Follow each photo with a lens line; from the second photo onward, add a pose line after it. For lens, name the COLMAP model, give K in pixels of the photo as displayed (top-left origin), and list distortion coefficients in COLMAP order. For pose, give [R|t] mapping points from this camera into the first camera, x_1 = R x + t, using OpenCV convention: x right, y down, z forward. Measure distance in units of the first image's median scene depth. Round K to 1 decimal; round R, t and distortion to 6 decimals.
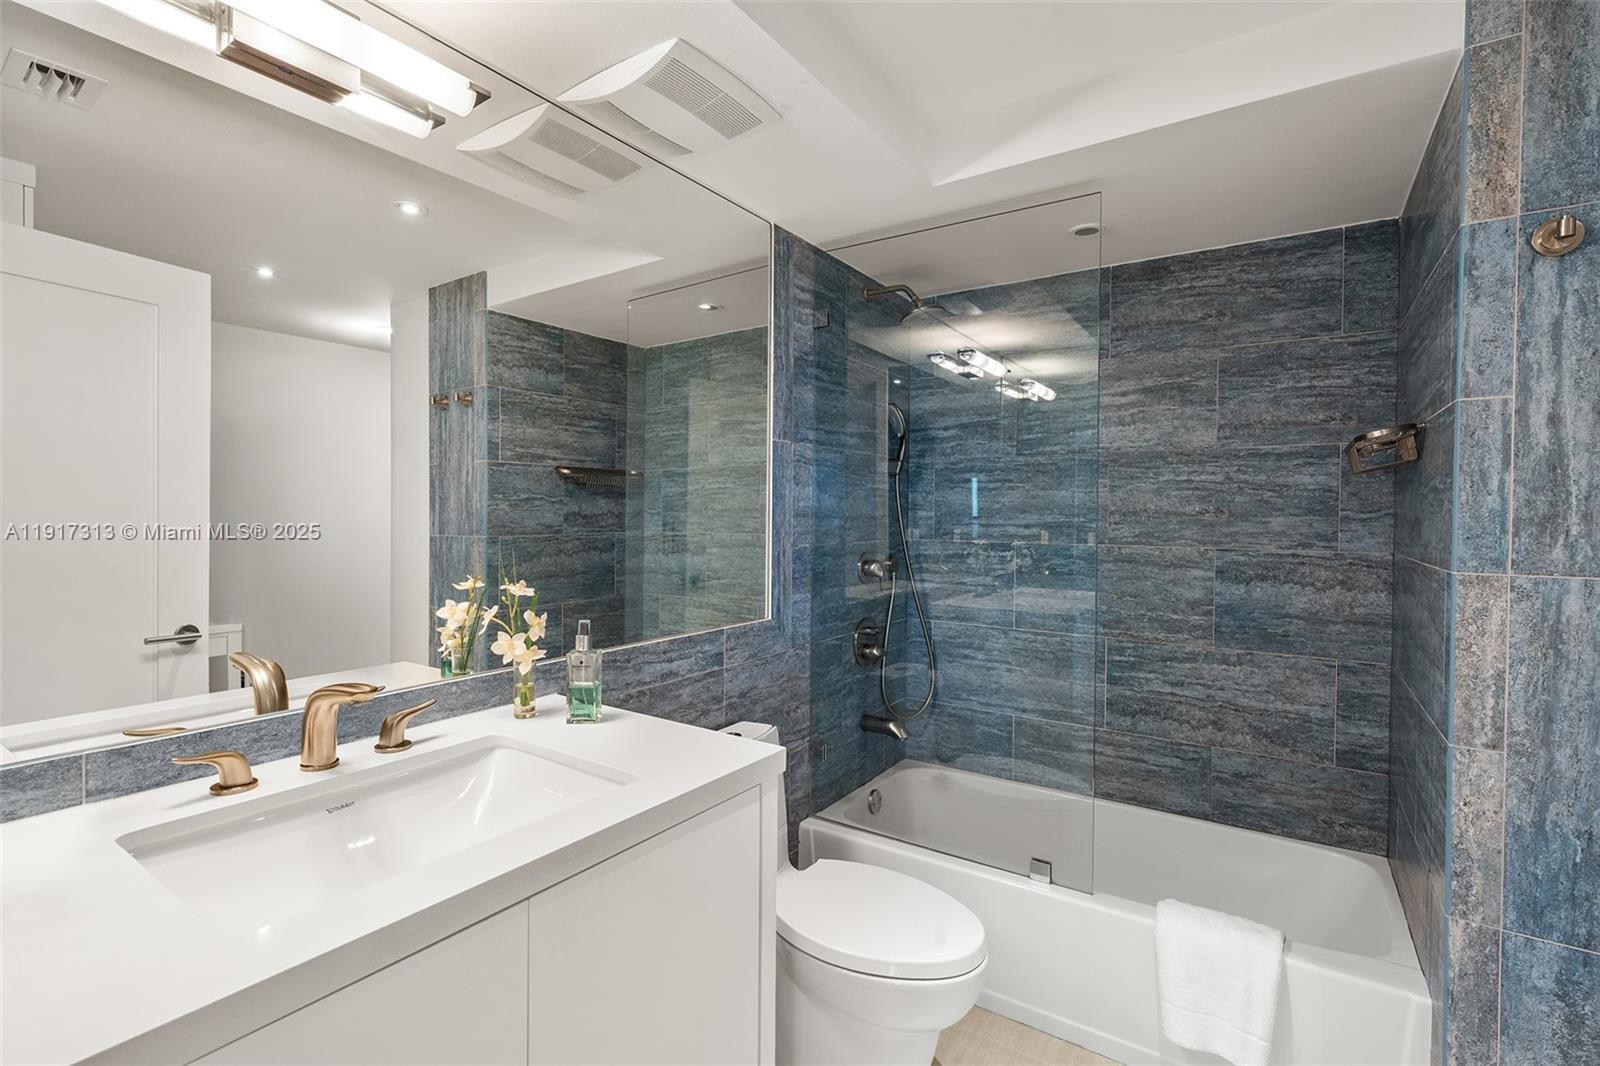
lens RADIAL K [[749.9, 0, 796.9], [0, 749.9, 533.5], [0, 0, 1]] dist [-0.000825, -0.000276]
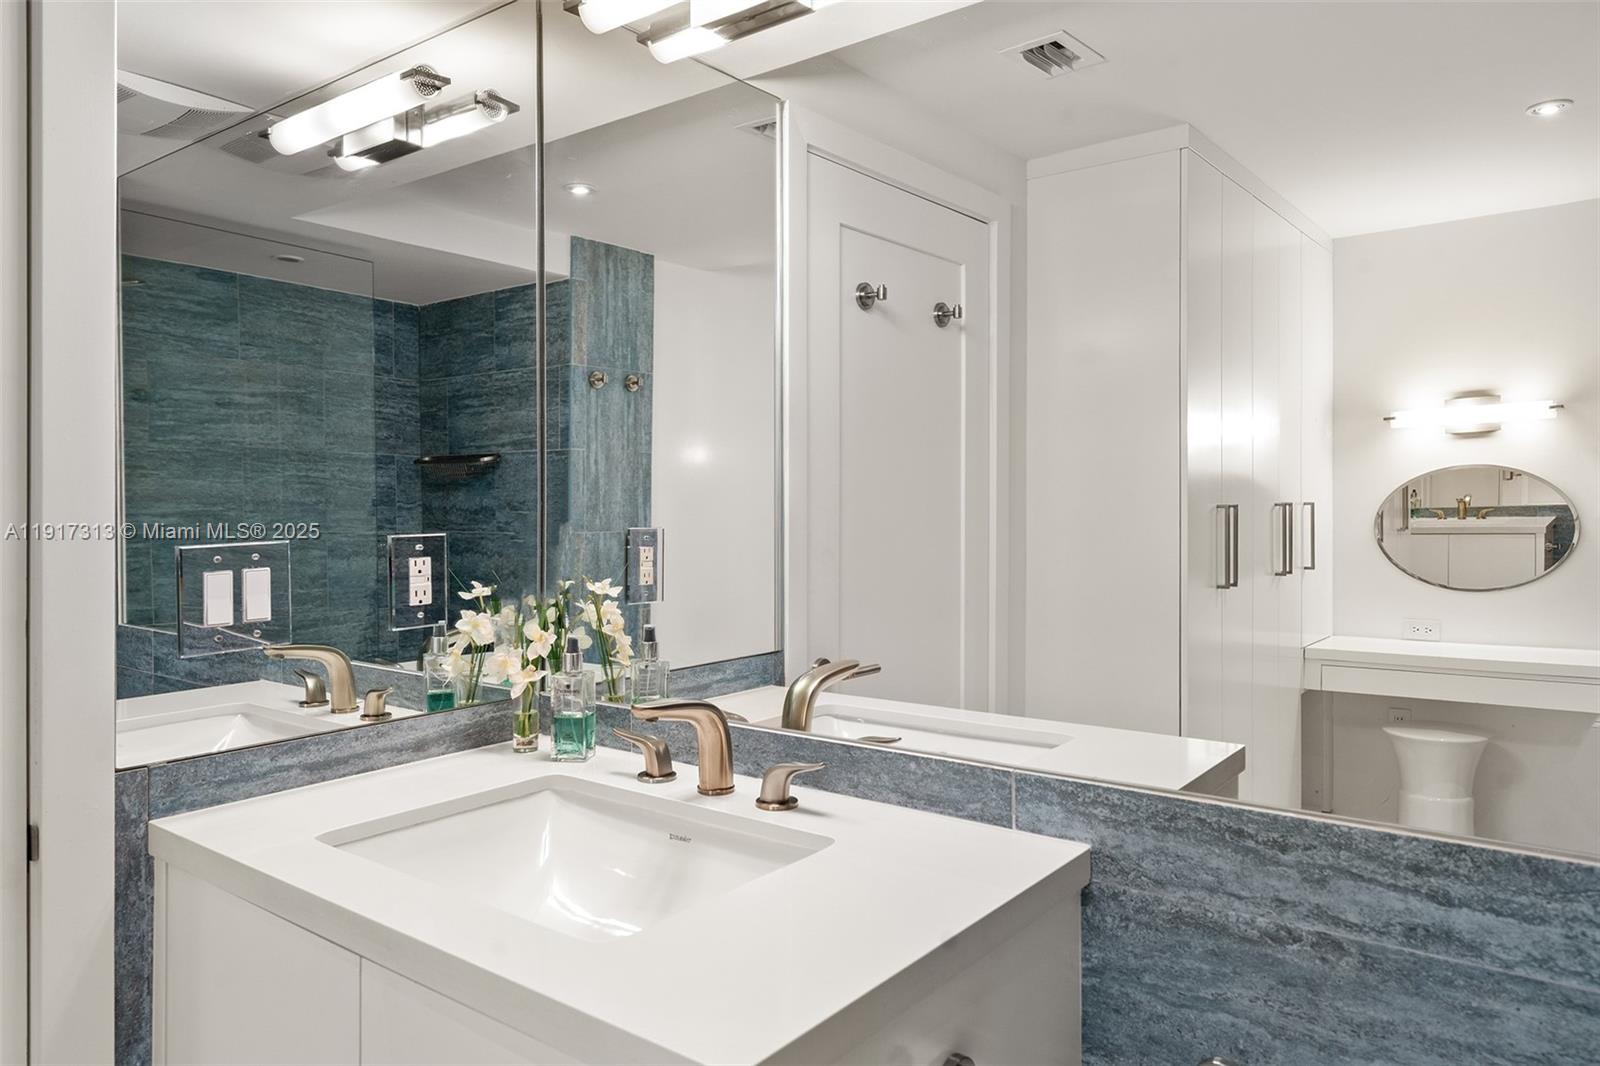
lens RADIAL K [[1067.0, 0, 794.0], [0, 1067.0, 531.9], [0, 0, 1]] dist [-0.000203, -0.001624]
pose [[0.071693, -0.016240, 0.997294, -1.129994], [0.025452, 0.999572, 0.014447, 0.013631], [-0.997102, 0.024347, 0.072076, 0.104220]]
